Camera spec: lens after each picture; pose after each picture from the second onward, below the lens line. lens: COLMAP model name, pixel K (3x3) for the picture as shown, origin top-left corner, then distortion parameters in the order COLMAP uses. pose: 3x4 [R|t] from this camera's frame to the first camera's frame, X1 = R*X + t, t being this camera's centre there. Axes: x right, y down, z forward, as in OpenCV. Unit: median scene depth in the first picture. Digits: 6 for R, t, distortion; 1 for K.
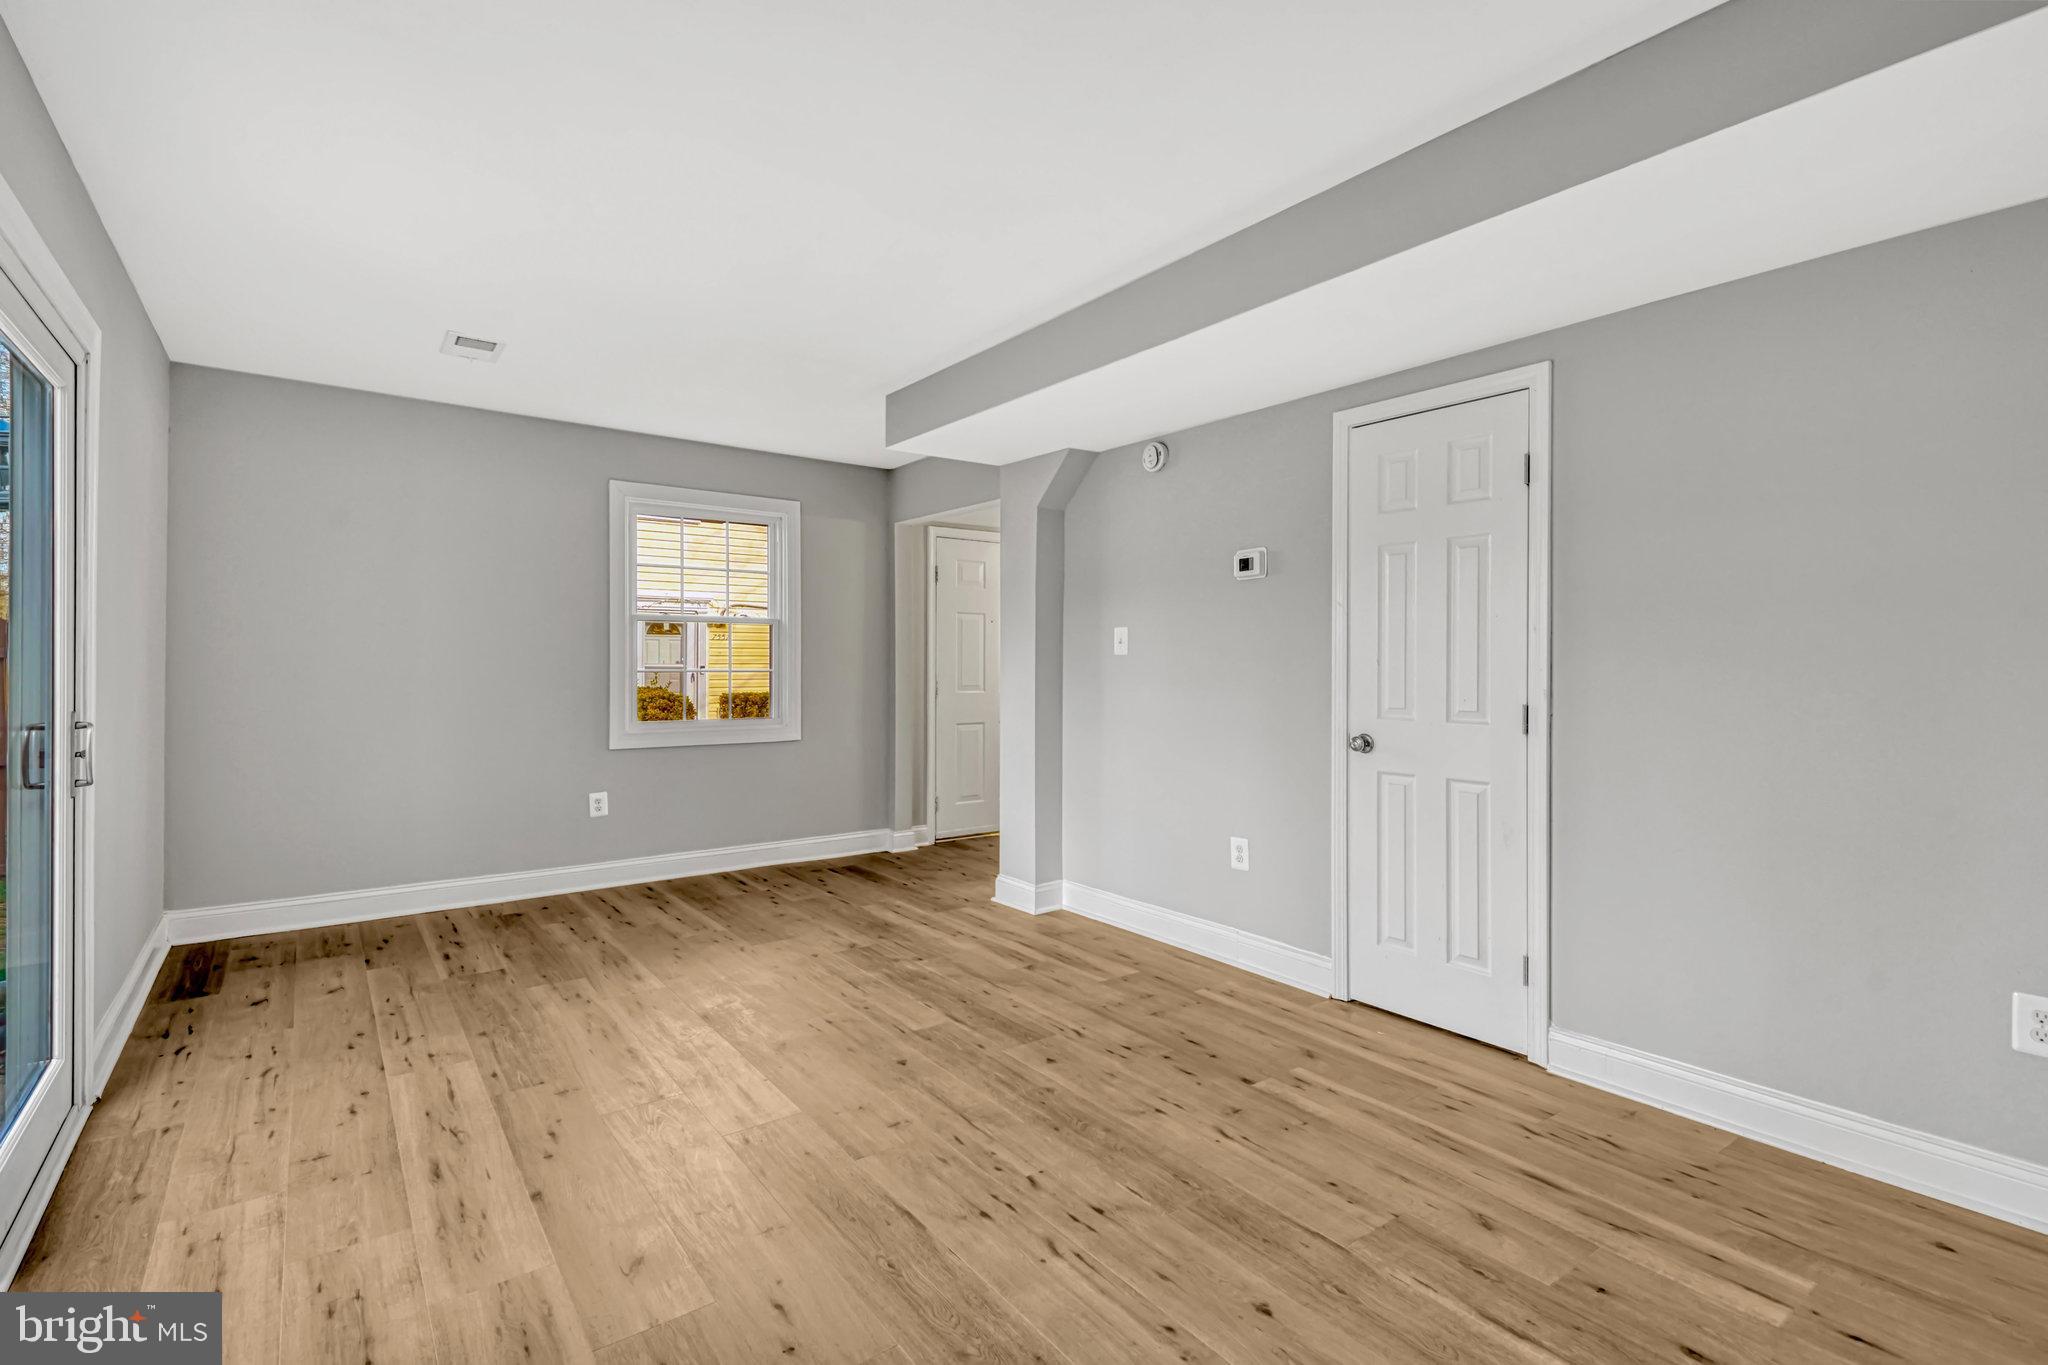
lens RADIAL K [[949.9, 0, 1014.3], [0, 949.9, 666.6], [0, 0, 1]] dist [0.021936, -0.011685]
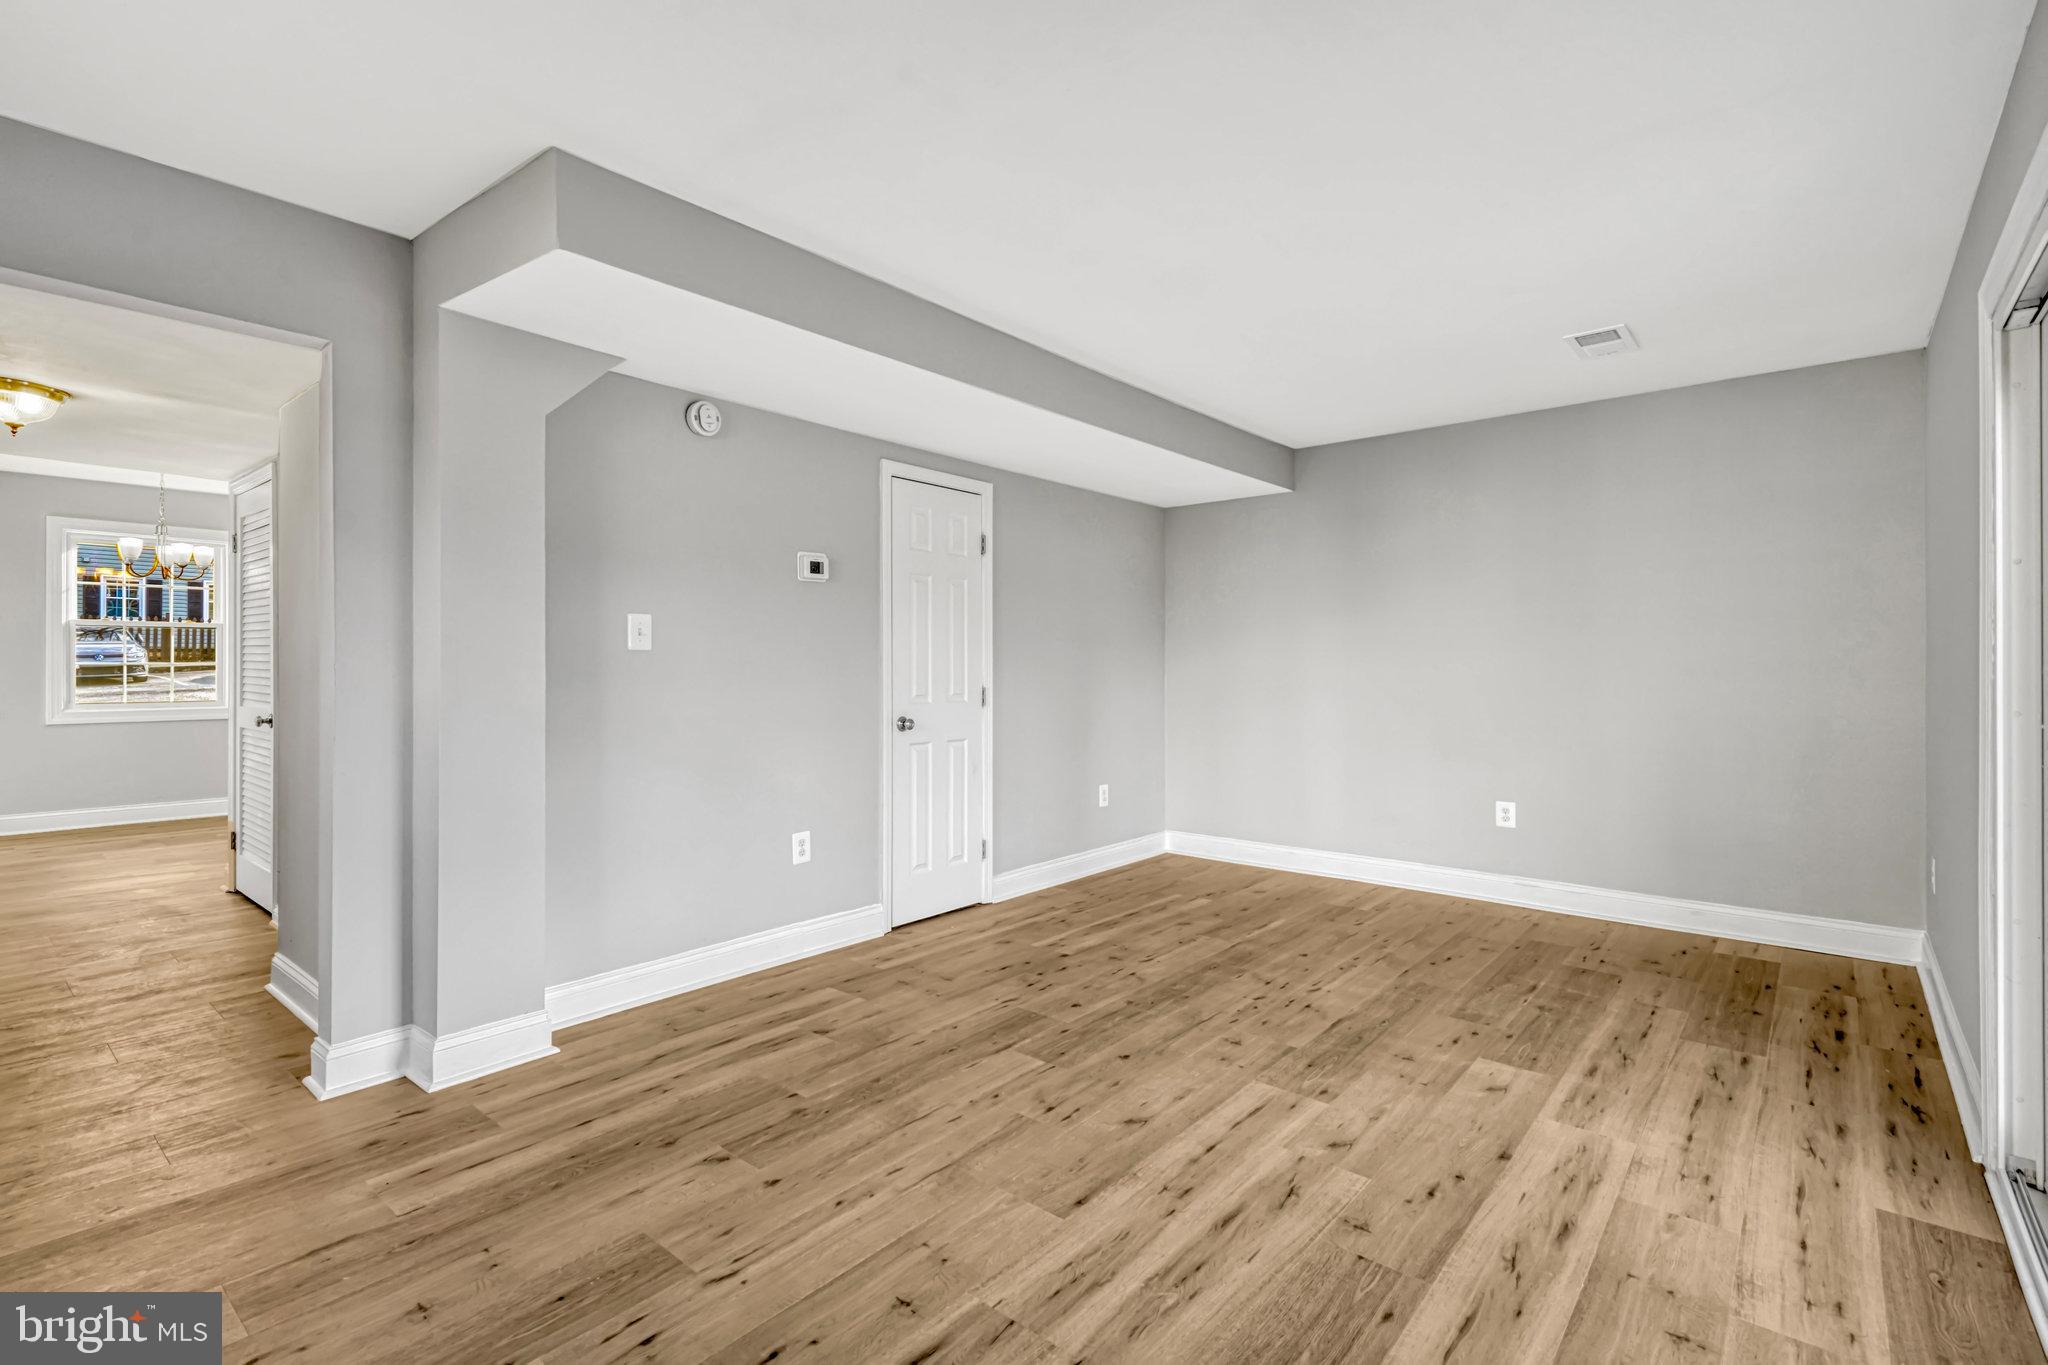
lens RADIAL K [[949.9, 0, 1001.4], [0, 949.9, 663.1], [0, 0, 1]] dist [0.021936, -0.011685]
pose [[-0.228130, 0.000372, 0.973631, -1.127545], [0.001291, 0.999999, -0.000079, -0.002102], [-0.973630, 0.001239, -0.228131, 1.427996]]
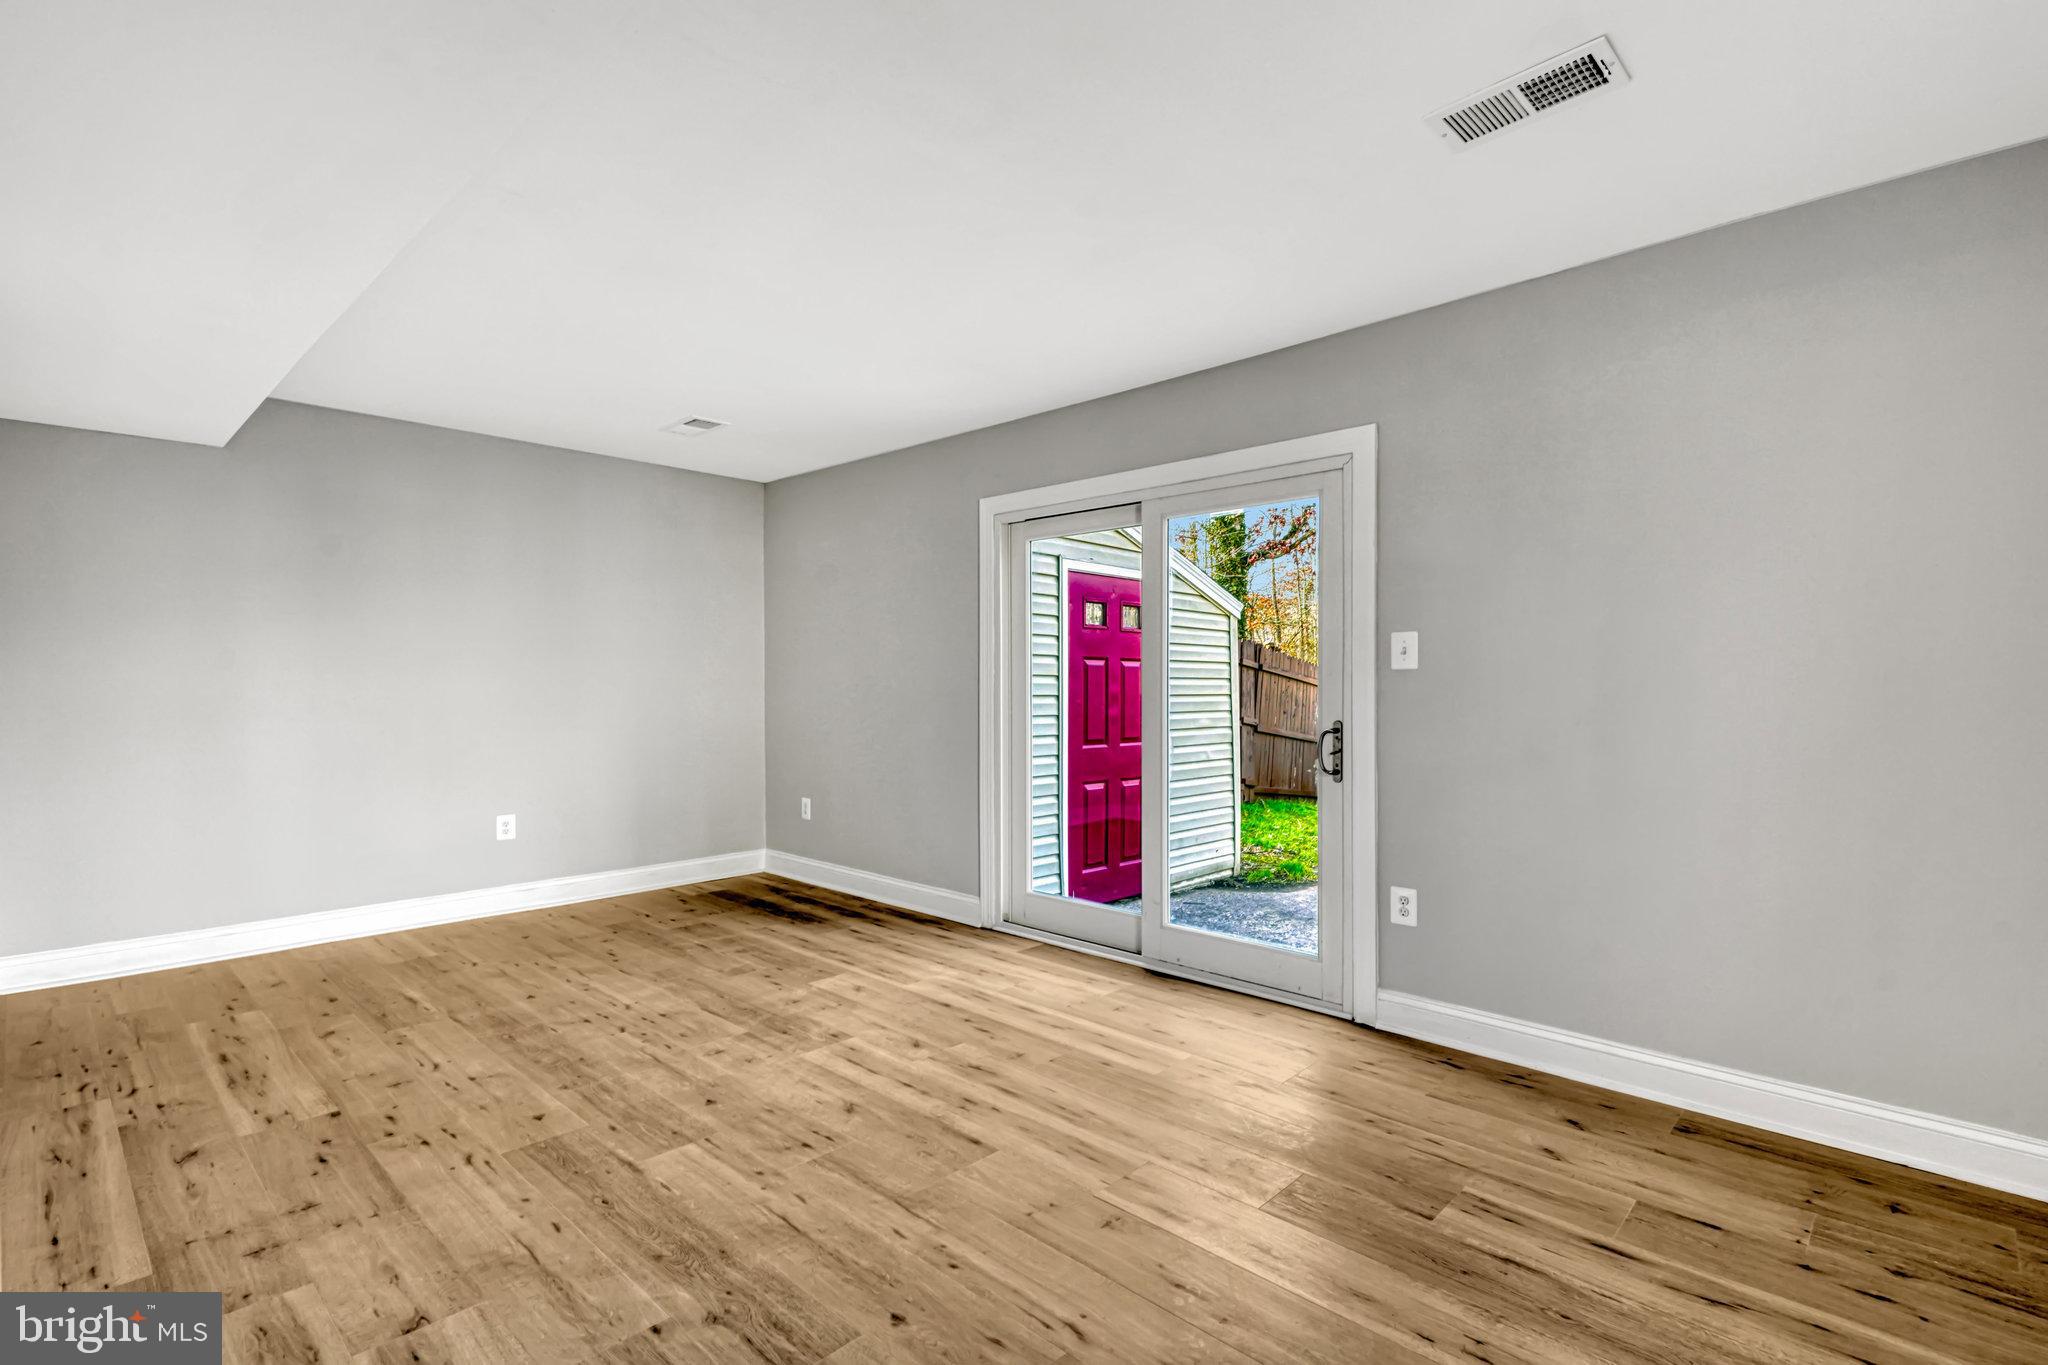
lens RADIAL K [[949.9, 0, 1030.9], [0, 949.9, 673.0], [0, 0, 1]] dist [0.021936, -0.011685]
pose [[-0.982829, -0.005254, -0.184445, -0.266793], [-0.004019, 0.999967, -0.007070, -0.006001], [0.184476, -0.006207, -0.982817, 2.099578]]
